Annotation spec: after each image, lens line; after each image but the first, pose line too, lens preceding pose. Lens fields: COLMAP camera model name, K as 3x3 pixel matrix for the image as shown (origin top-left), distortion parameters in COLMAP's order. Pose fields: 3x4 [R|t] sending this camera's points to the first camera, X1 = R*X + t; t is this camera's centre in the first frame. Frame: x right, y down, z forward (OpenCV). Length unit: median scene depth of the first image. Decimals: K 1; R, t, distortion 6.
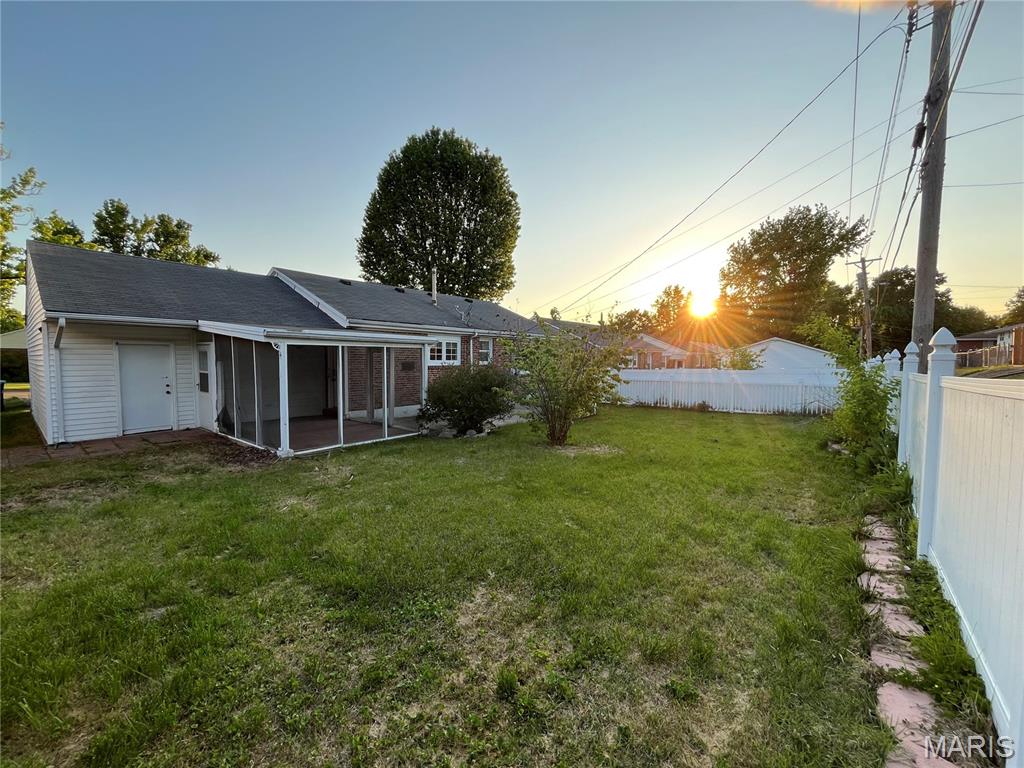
lens RADIAL K [[417.4, 0, 512.1], [0, 417.4, 383.8], [0, 0, 1]] dist [-0.002343, -0.000924]
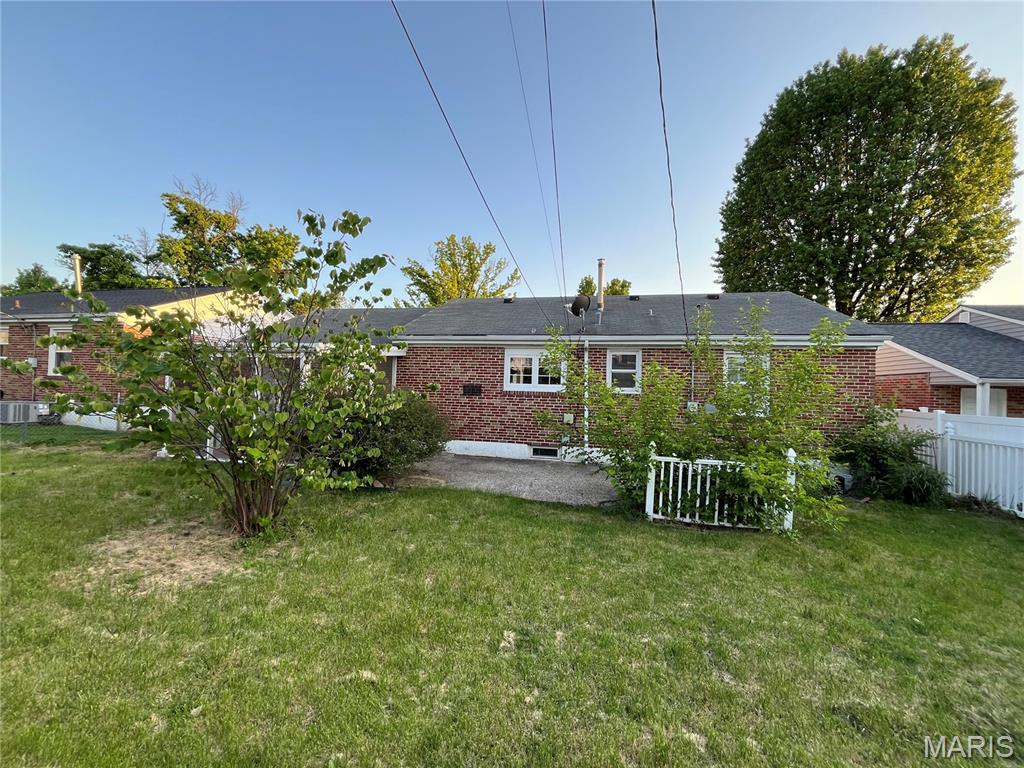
lens RADIAL K [[417.4, 0, 506.9], [0, 417.4, 385.9], [0, 0, 1]] dist [-0.002343, -0.000924]
pose [[0.462707, -0.012691, -0.886420, 0.430242], [-0.071612, 0.996095, -0.051642, -0.013323], [0.883614, 0.087373, 0.459991, 0.625267]]
